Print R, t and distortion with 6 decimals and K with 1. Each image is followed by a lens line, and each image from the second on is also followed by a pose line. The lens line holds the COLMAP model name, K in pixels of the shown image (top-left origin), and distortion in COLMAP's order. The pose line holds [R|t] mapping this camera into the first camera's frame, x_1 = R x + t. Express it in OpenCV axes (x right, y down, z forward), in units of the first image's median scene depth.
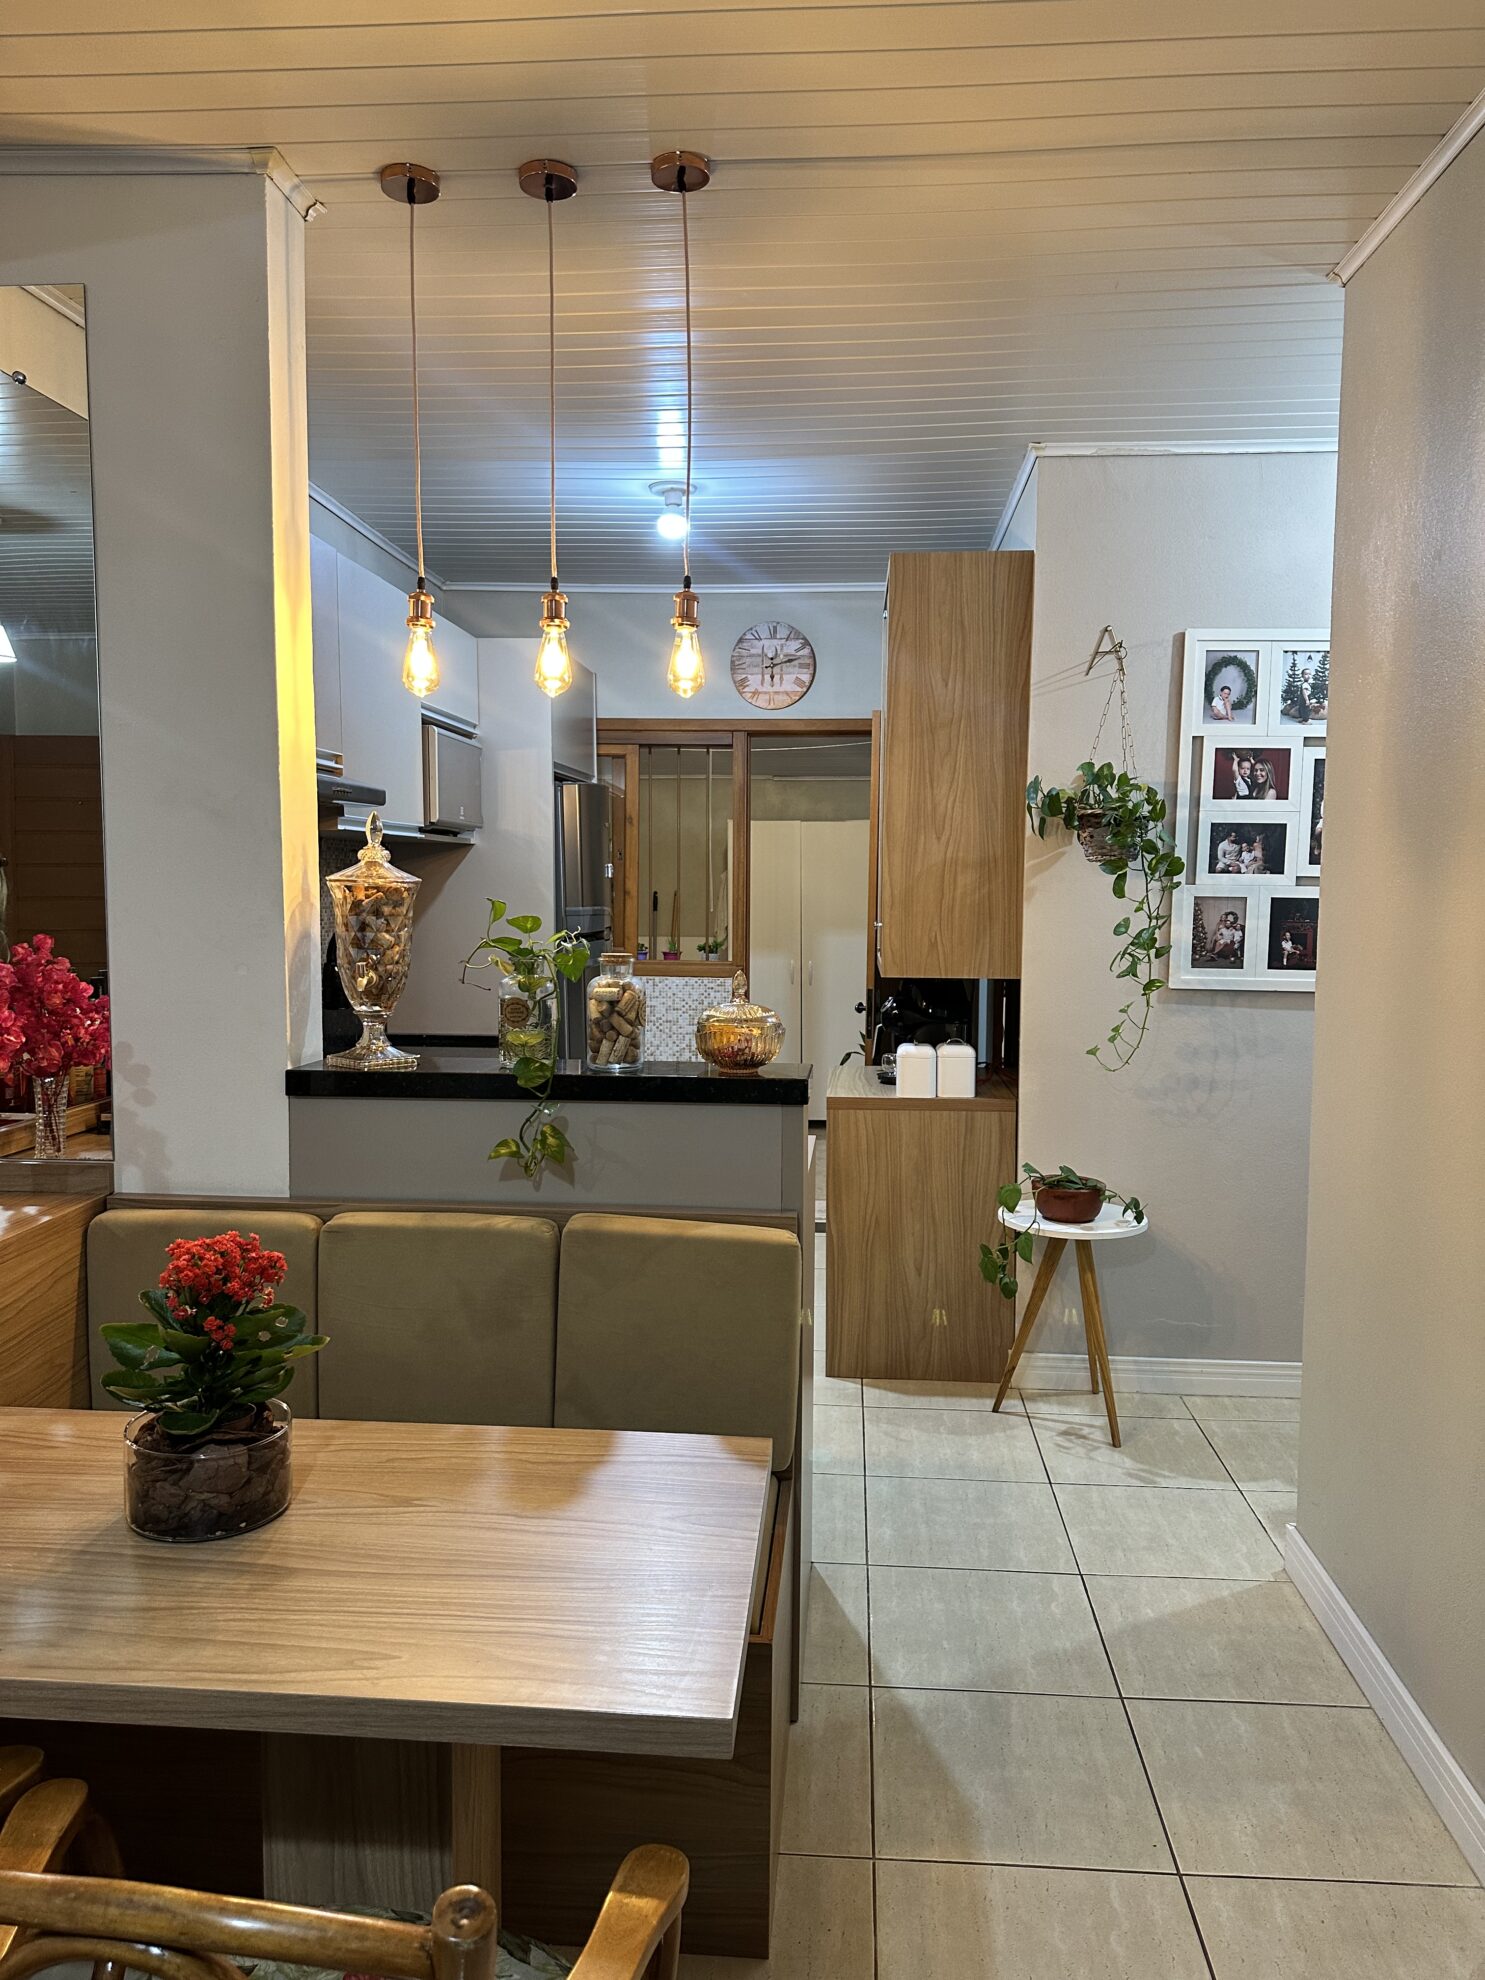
lens RADIAL K [[1384.7, 0, 751.7], [0, 1384.7, 987.4], [0, 0, 1]] dist [0.083353, -0.100170]
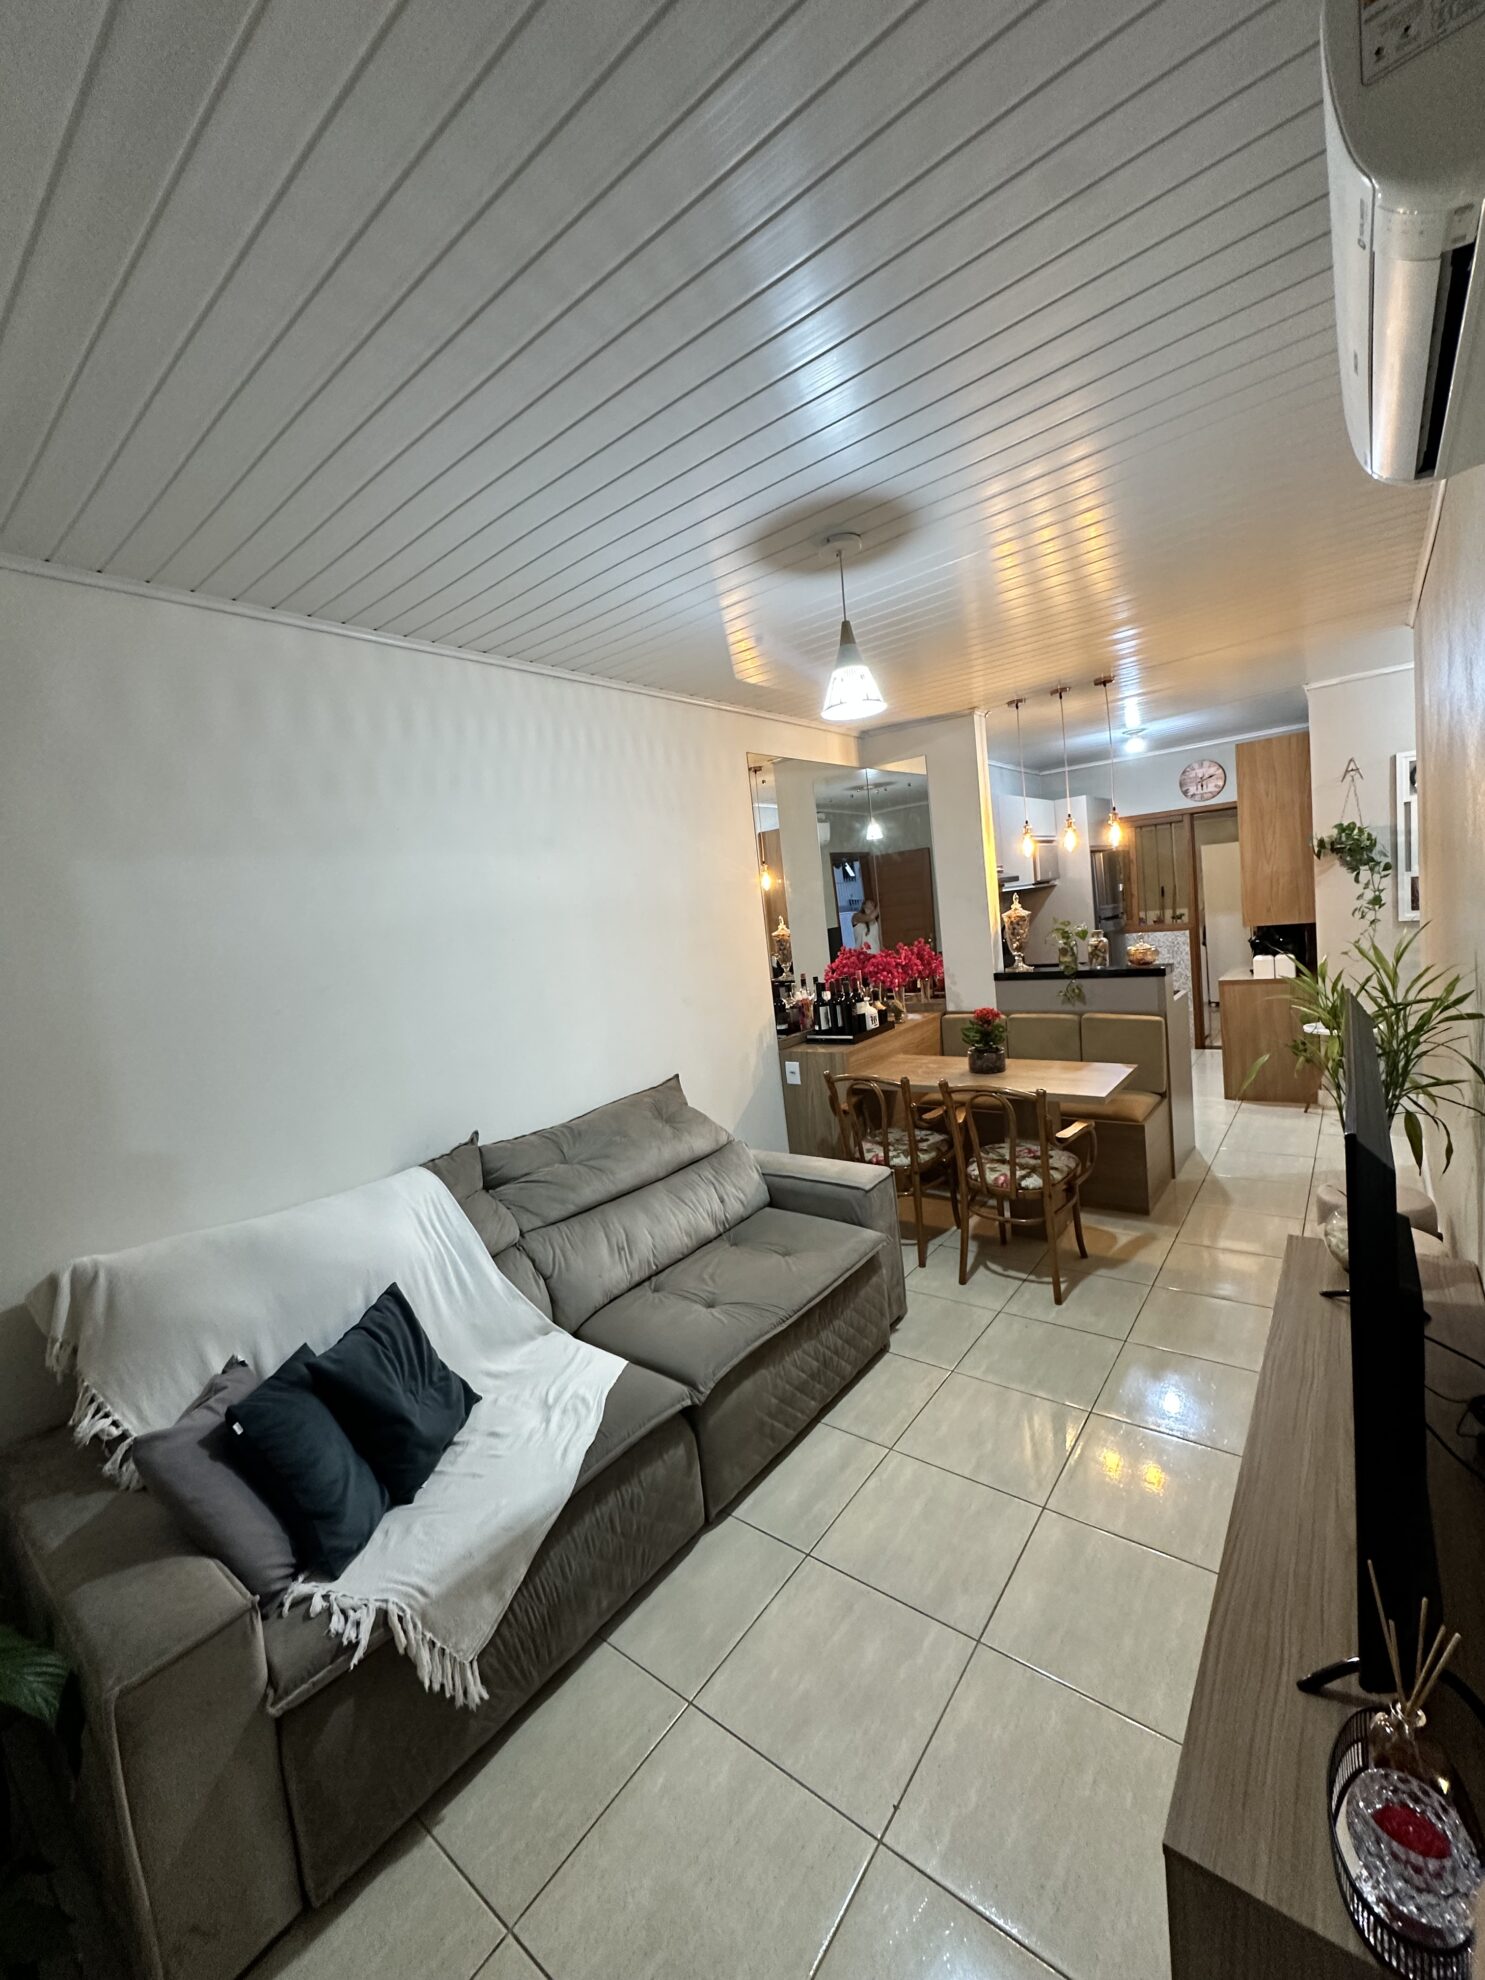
lens RADIAL K [[786.4, 0, 745.0], [0, 786.4, 985.3], [0, 0, 1]] dist [-0.005871, 0.001794]
pose [[0.822556, -0.039395, -0.567317, 0.157920], [0.067613, 0.997296, 0.028779, -0.003943], [0.564650, -0.062030, 0.822996, -0.574418]]
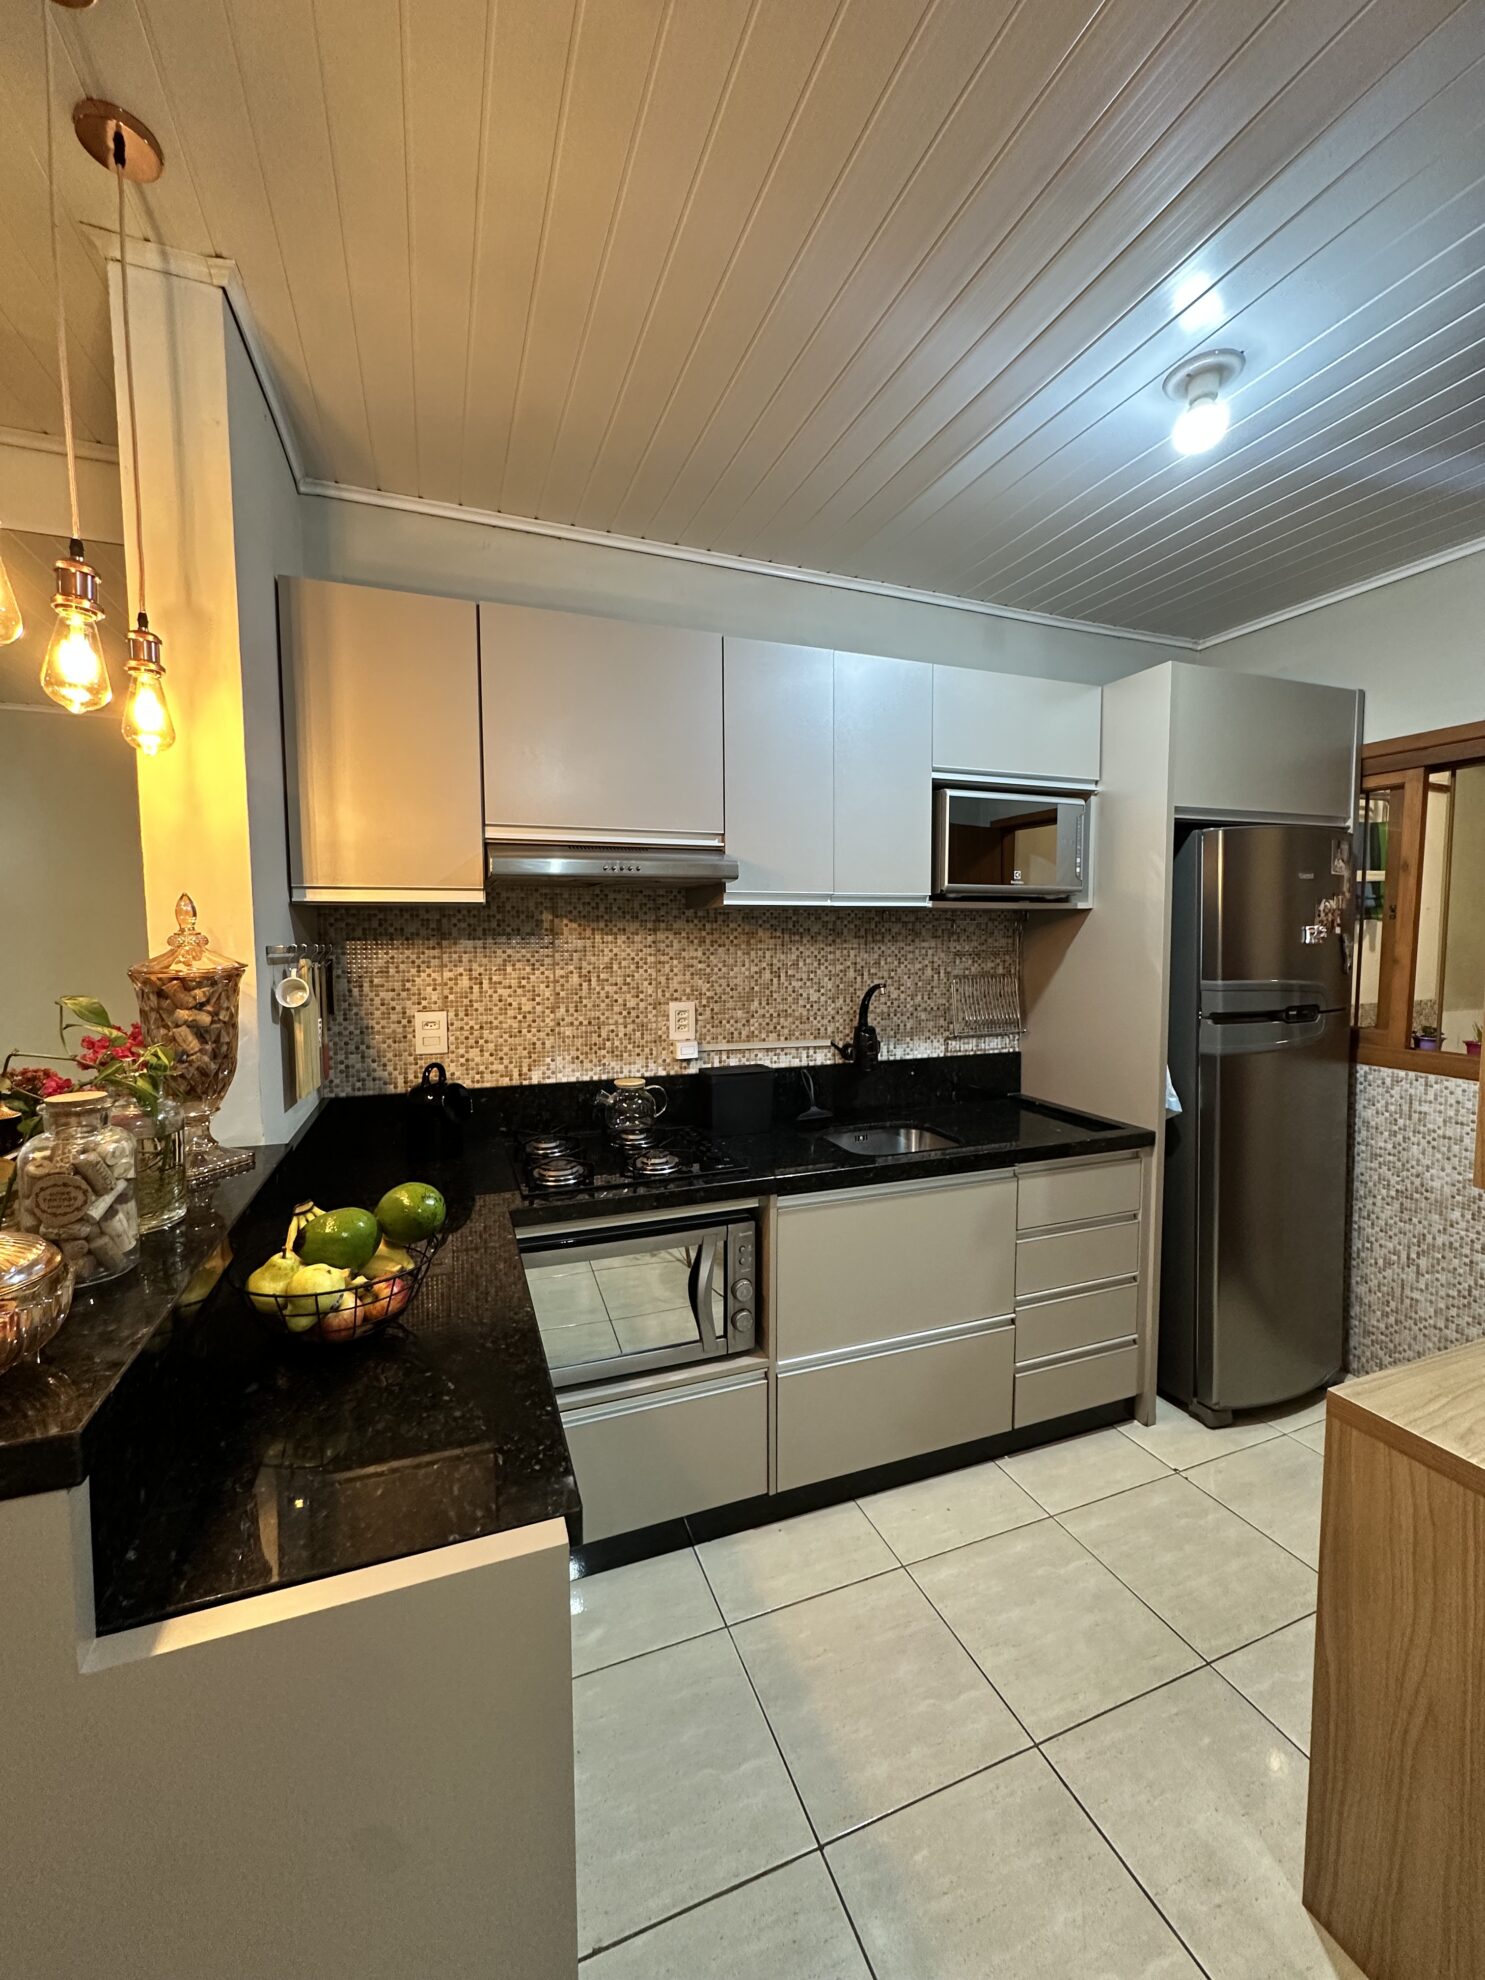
lens RADIAL K [[786.4, 0, 725.4], [0, 786.4, 996.5], [0, 0, 1]] dist [-0.005871, 0.001794]
pose [[0.426775, 0.056691, -0.902579, 0.222513], [-0.061289, 0.997552, 0.033677, -0.060617], [0.902279, 0.040946, 0.429204, 0.709481]]
